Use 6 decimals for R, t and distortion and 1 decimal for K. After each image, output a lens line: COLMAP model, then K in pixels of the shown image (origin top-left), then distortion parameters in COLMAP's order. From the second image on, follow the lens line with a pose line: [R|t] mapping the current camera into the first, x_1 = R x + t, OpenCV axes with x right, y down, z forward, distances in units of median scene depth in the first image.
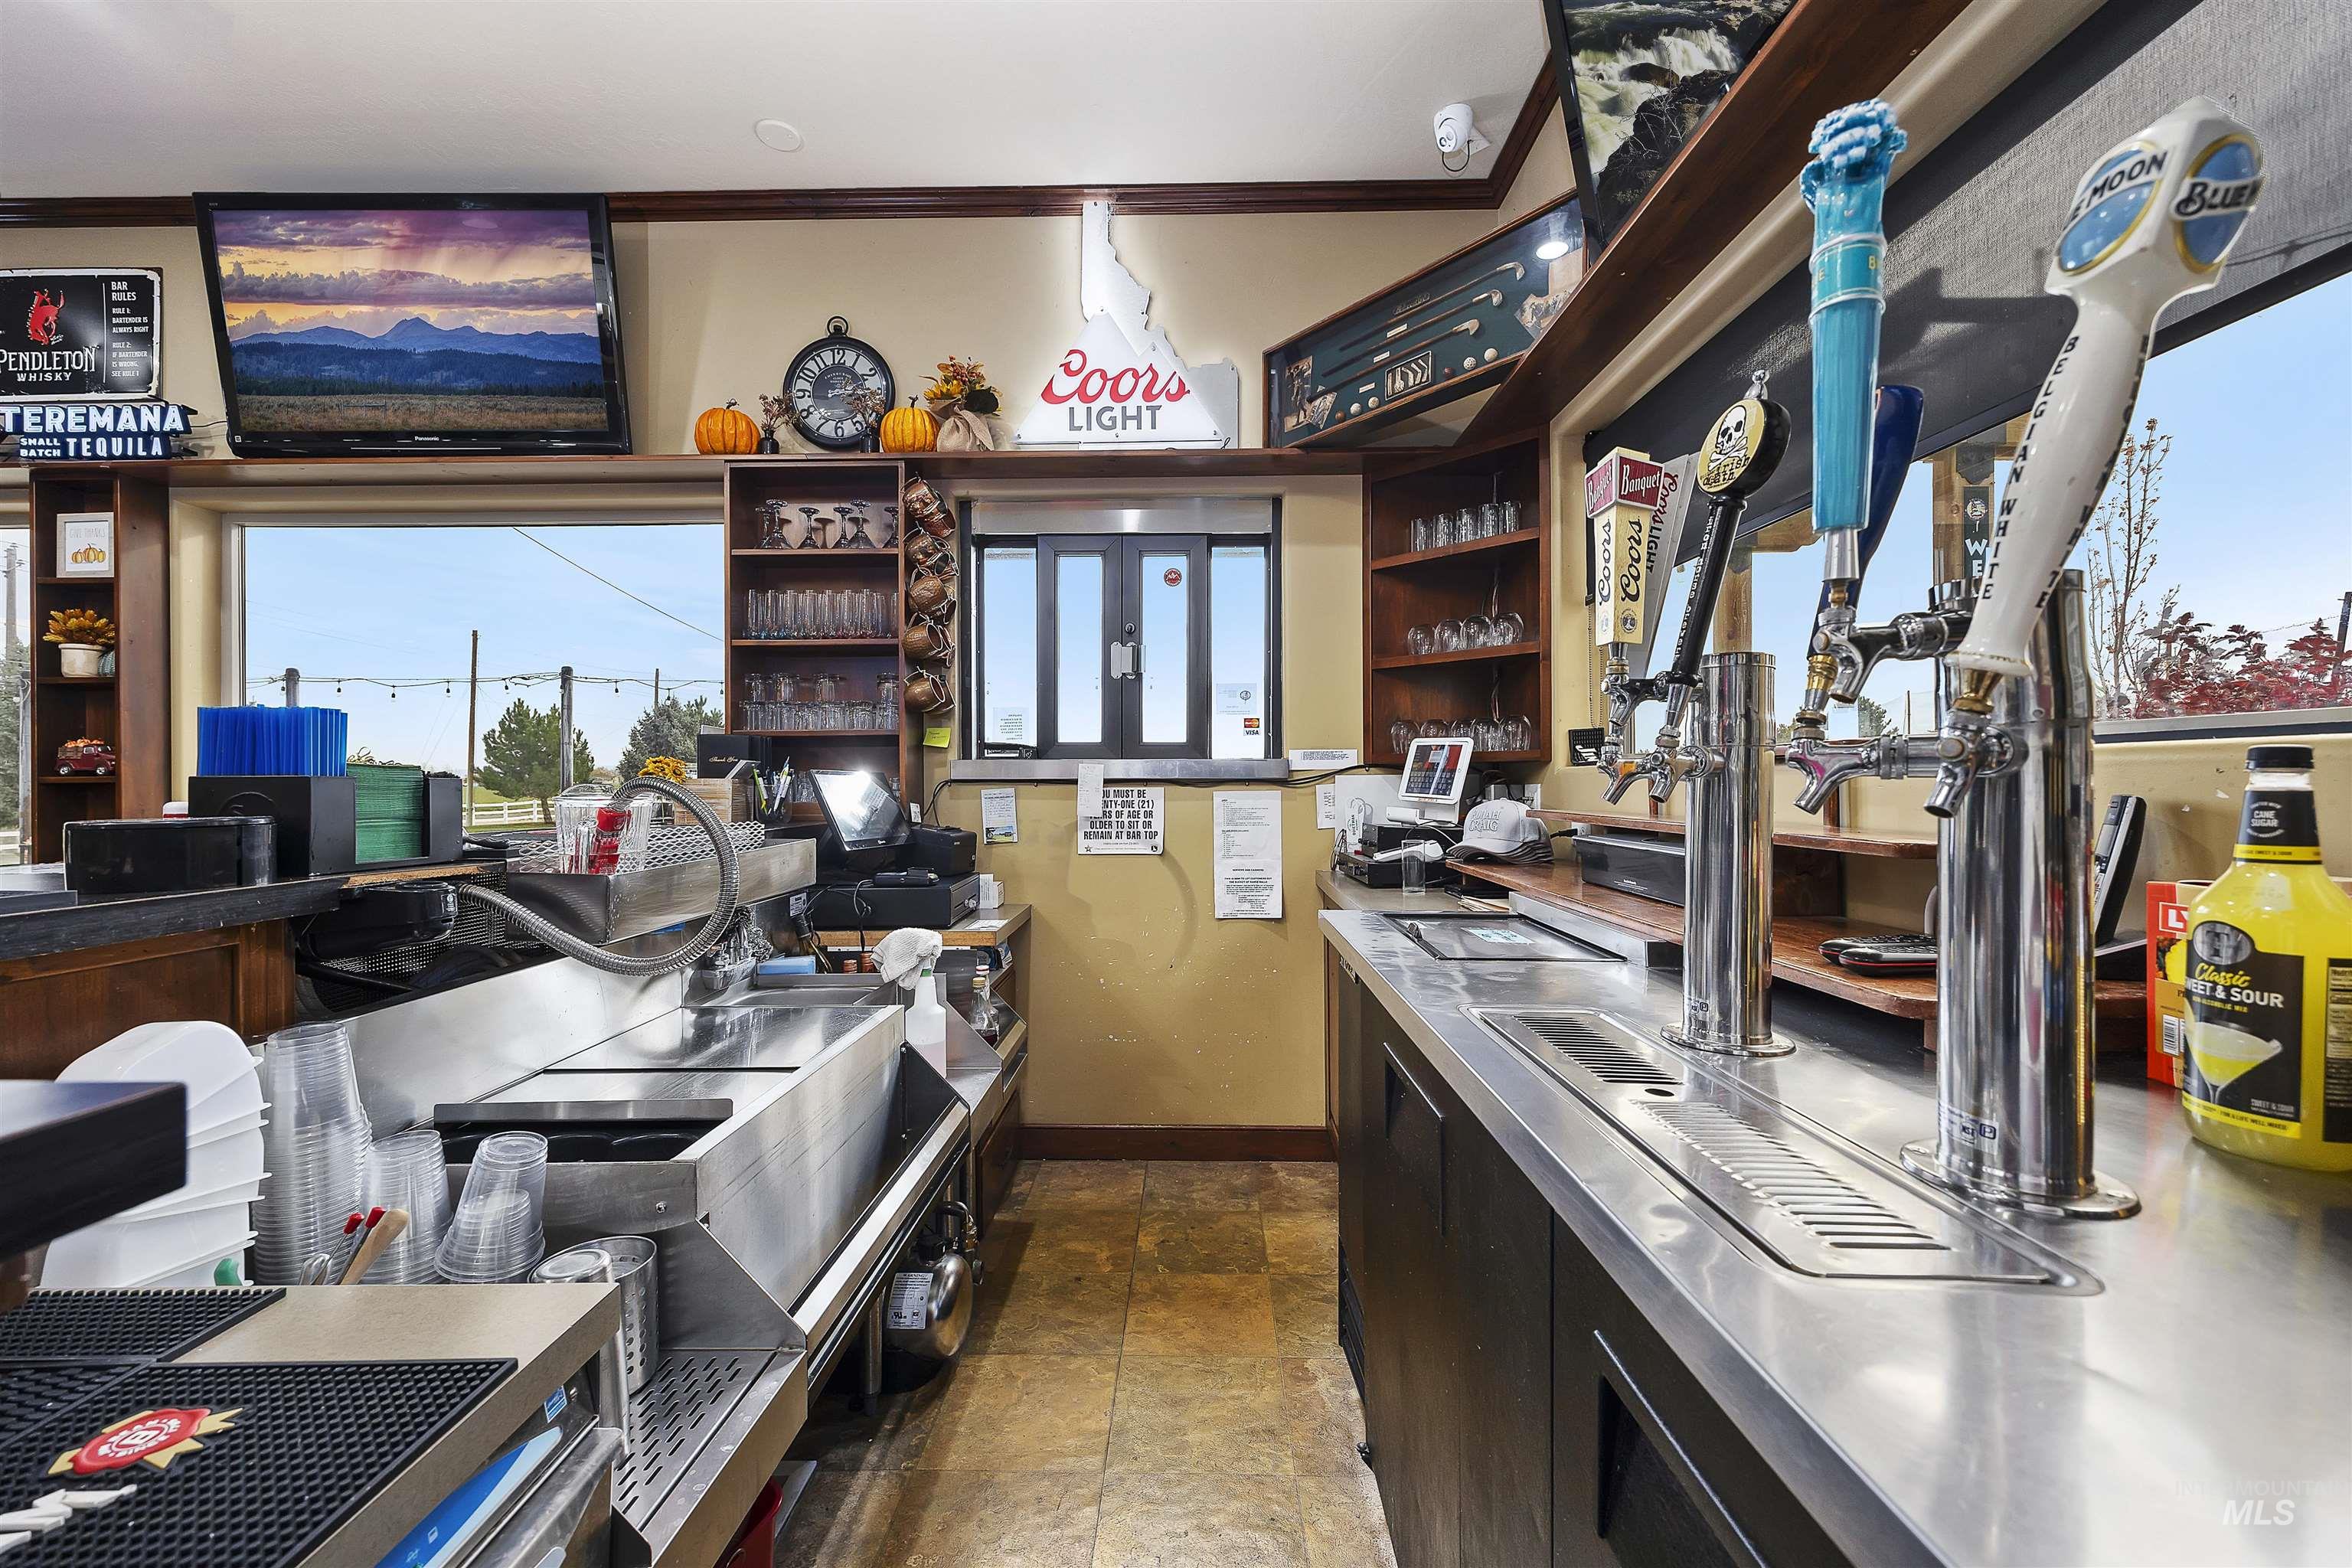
lens RADIAL K [[937.0, 0, 1194.8], [0, 937.0, 783.0], [0, 0, 1]] dist [-0.007865, 0.000292]
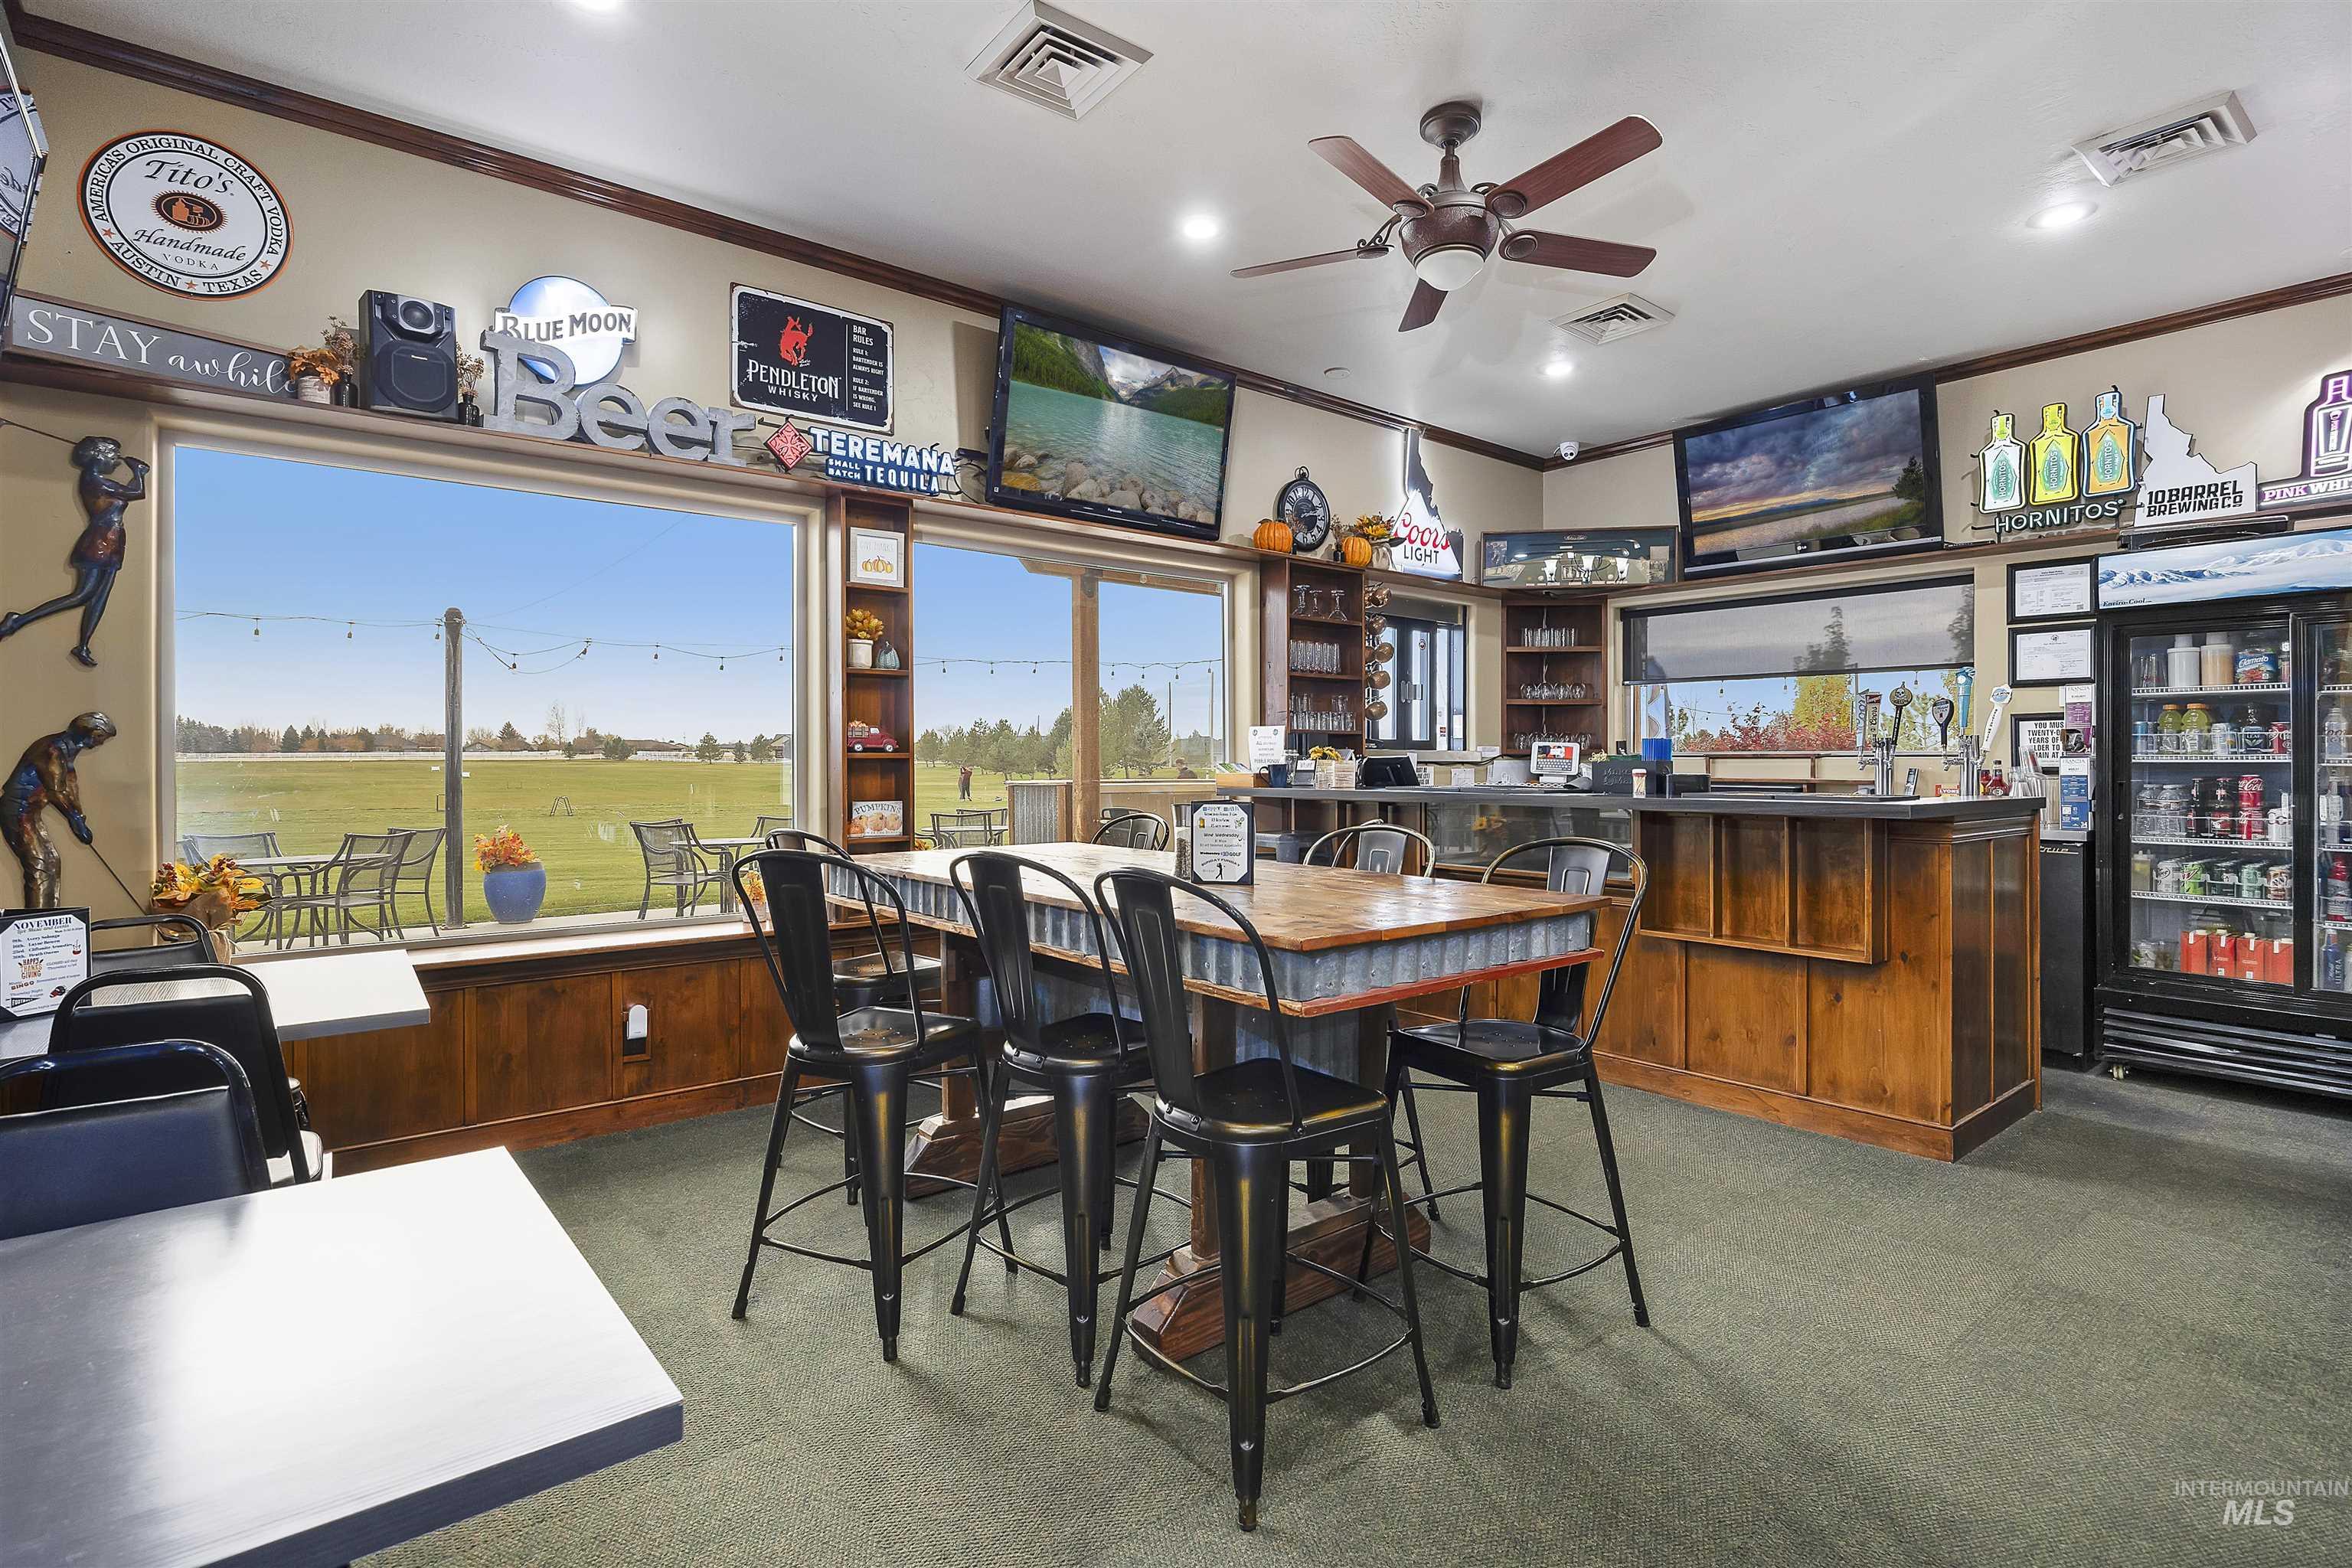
lens RADIAL K [[1151.6, 0, 1181.5], [0, 1151.6, 763.4], [0, 0, 1]] dist [-0.018816, 0.000394]
pose [[0.773550, 0.006827, 0.633699, -1.815486], [-0.003975, 0.999975, -0.005921, 0.013768], [-0.633723, 0.002061, 0.773557, -0.379529]]
